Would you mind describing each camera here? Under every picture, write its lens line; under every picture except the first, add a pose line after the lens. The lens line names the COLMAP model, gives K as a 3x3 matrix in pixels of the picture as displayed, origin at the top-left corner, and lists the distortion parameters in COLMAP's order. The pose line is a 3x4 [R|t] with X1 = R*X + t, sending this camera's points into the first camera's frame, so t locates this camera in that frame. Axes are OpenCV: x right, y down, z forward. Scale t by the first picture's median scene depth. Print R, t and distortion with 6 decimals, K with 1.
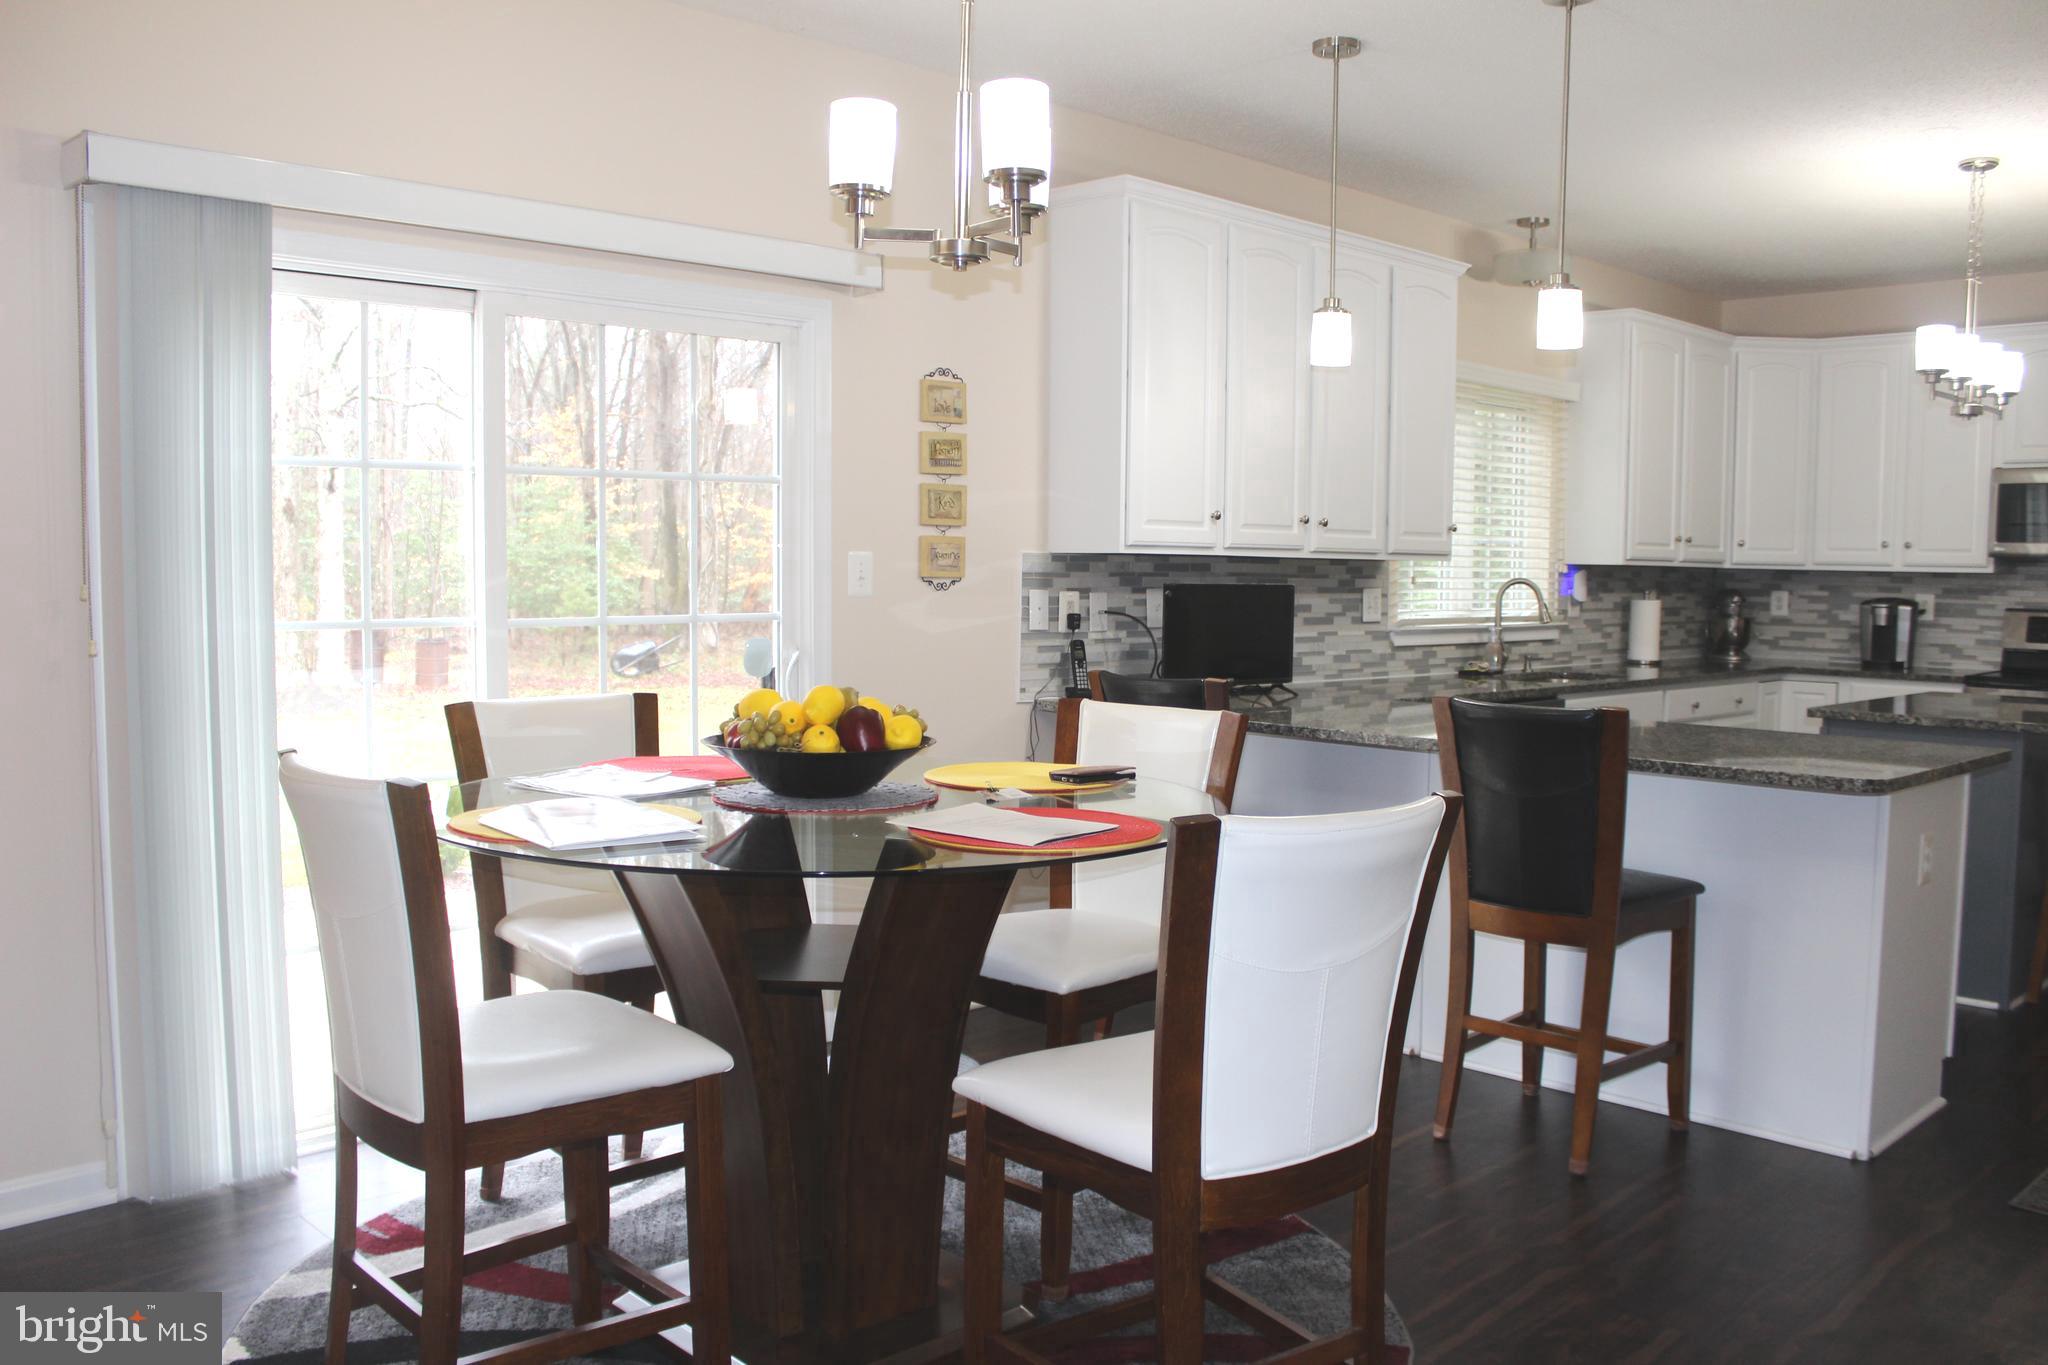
lens RADIAL K [[1662.1, 0, 1026.8], [0, 1662.1, 678.6], [0, 0, 1]] dist [-0.166344, 0.138801]
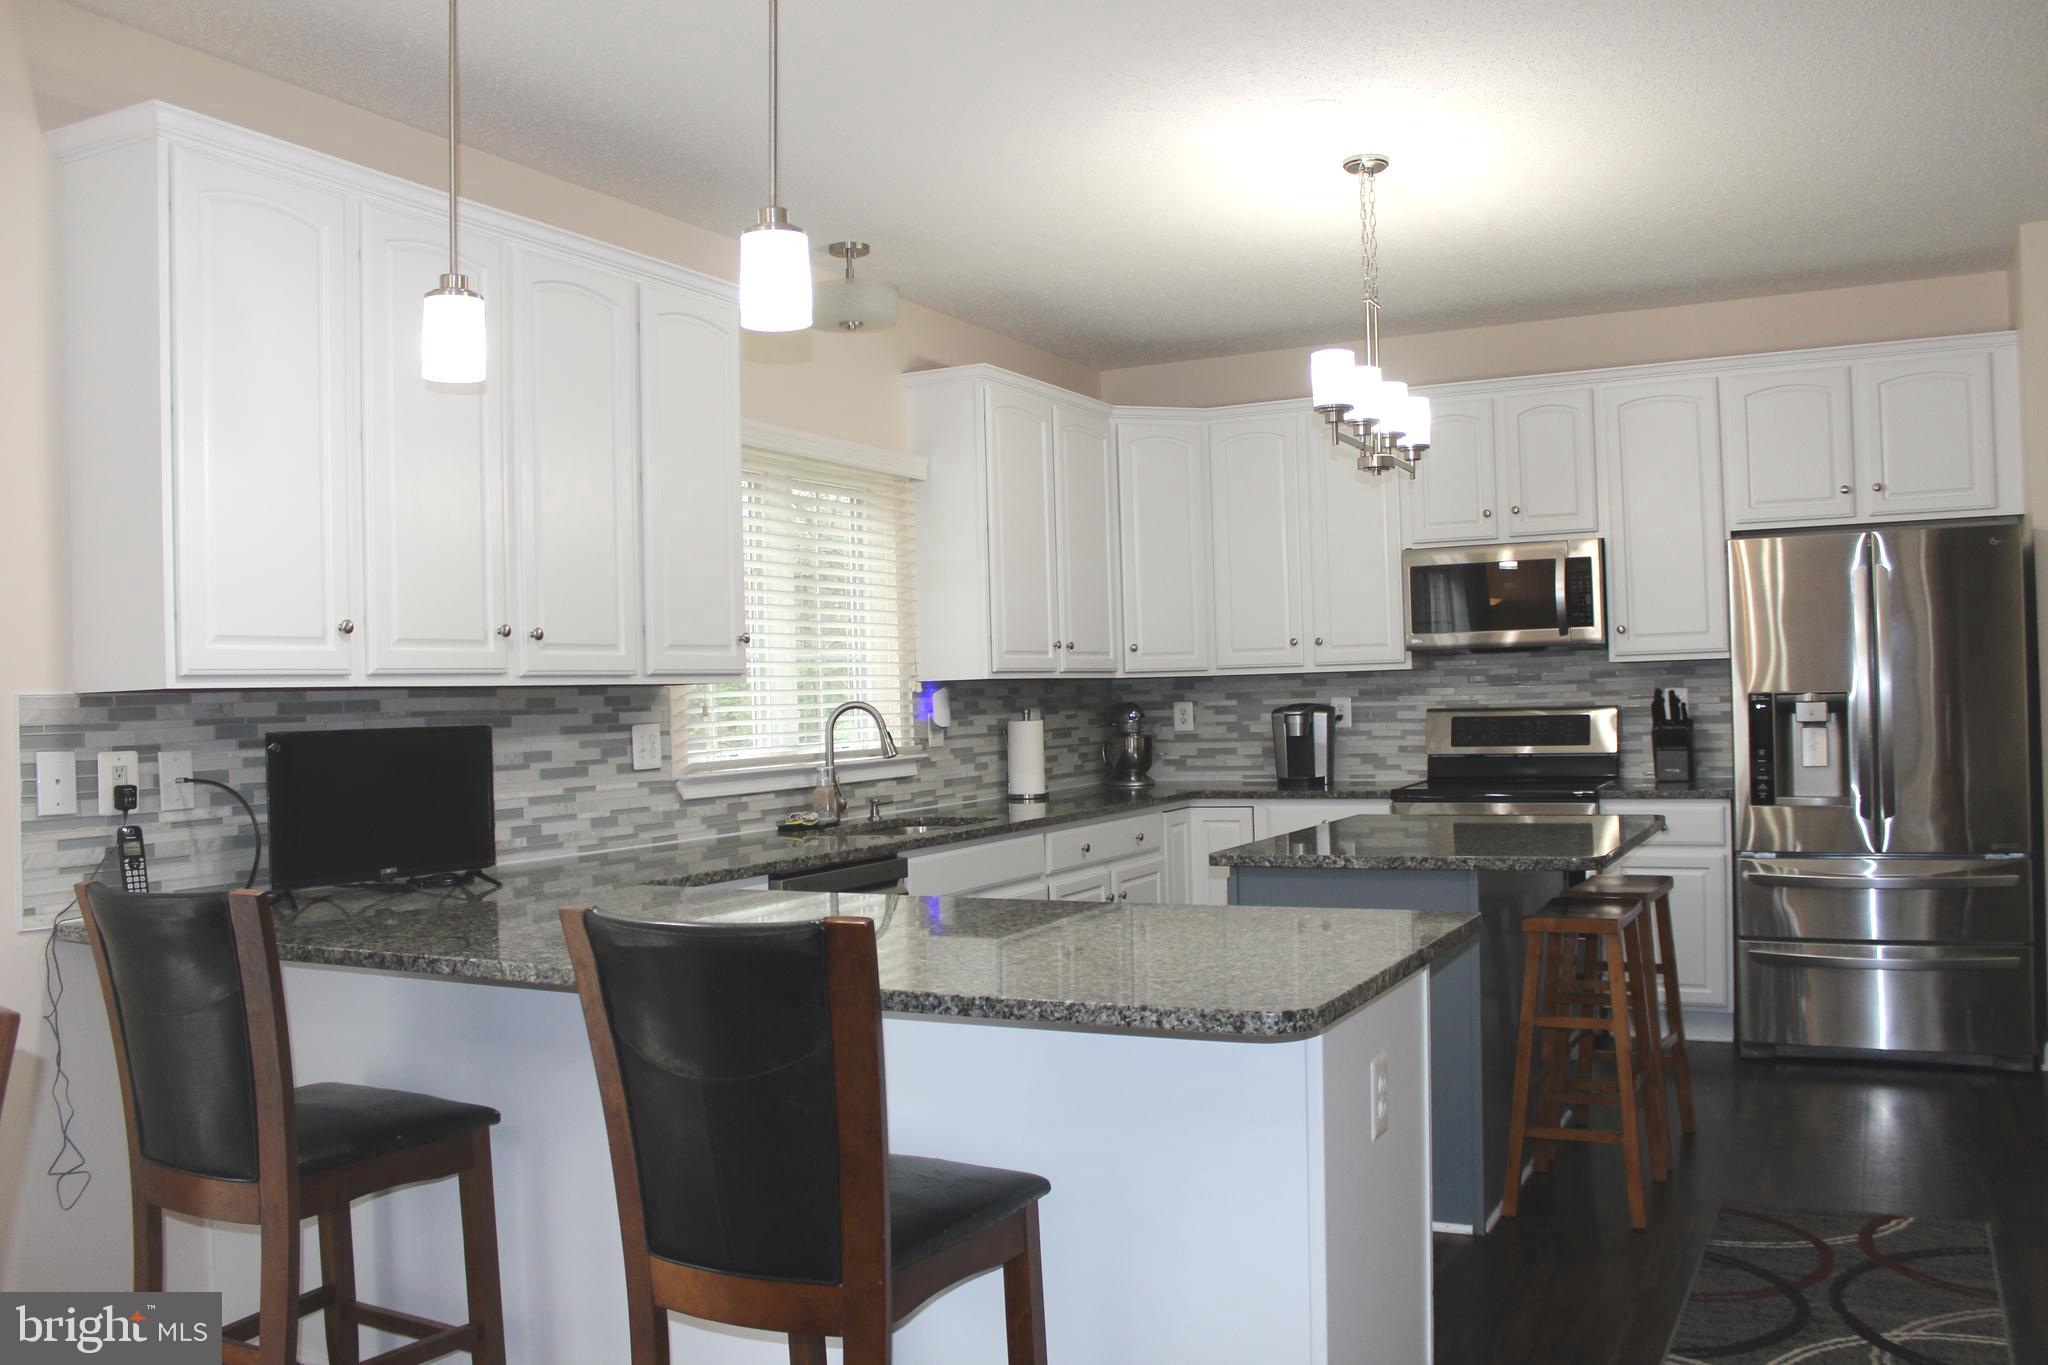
lens RADIAL K [[1682.6, 0, 1022.4], [0, 1682.6, 692.5], [0, 0, 1]] dist [-0.165342, 0.143304]
pose [[0.946170, -0.039655, 0.321233, 0.124095], [0.063280, 0.995978, -0.063438, -0.010211], [-0.317425, 0.080351, 0.944873, 0.227663]]
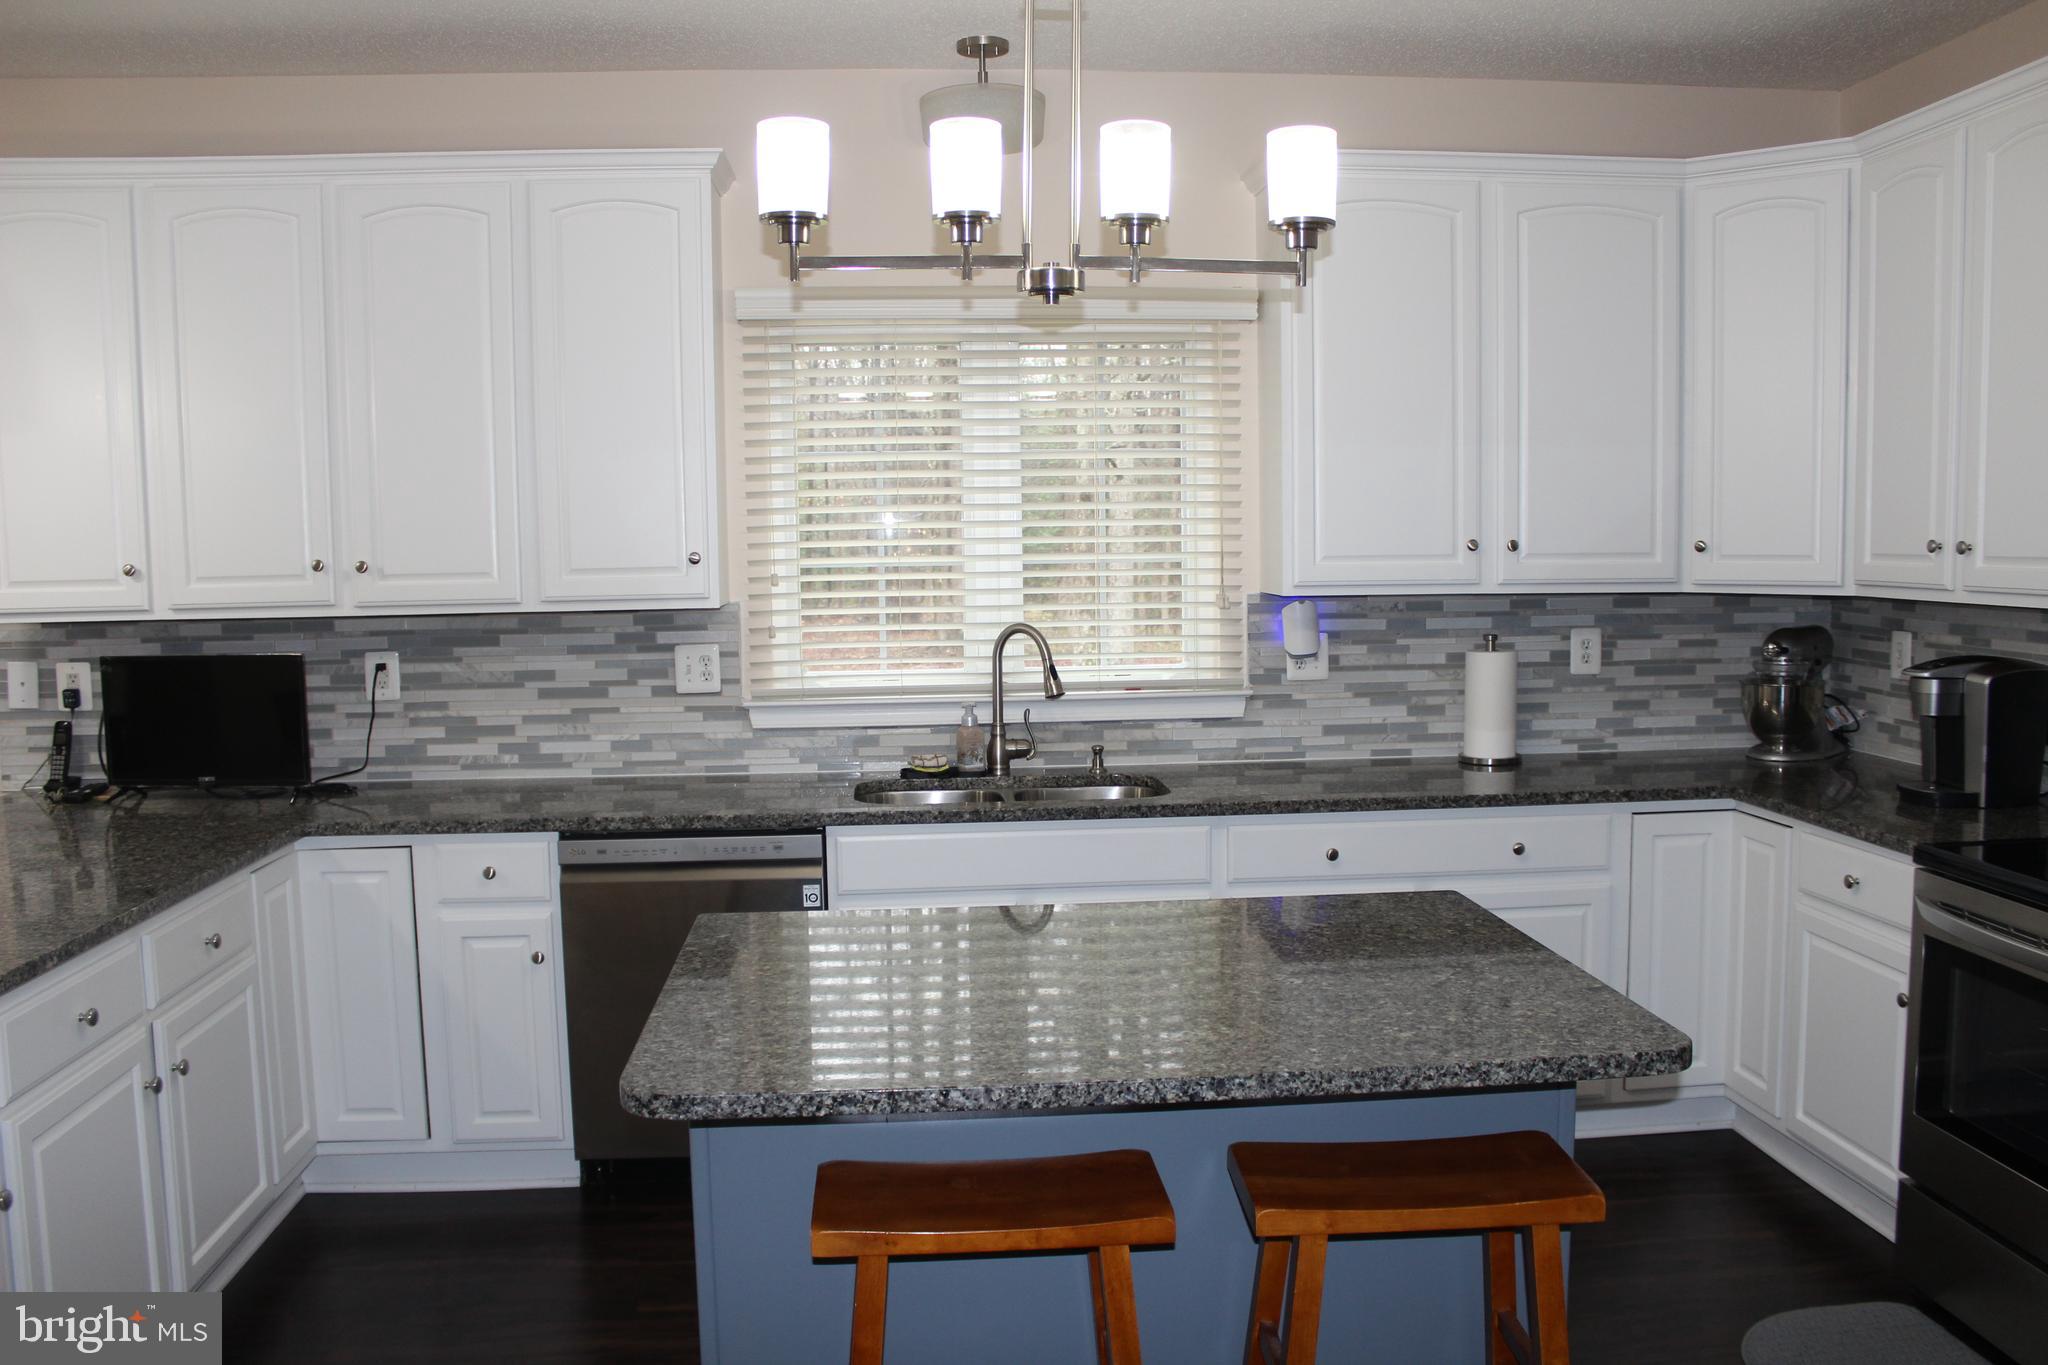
lens RADIAL K [[1682.6, 0, 1022.4], [0, 1682.6, 692.5], [0, 0, 1]] dist [-0.165342, 0.143304]
pose [[0.778286, 0.036795, -0.626831, 0.721452], [-0.019729, 0.999222, 0.034157, -0.058830], [0.627600, -0.014217, 0.778406, 0.522294]]
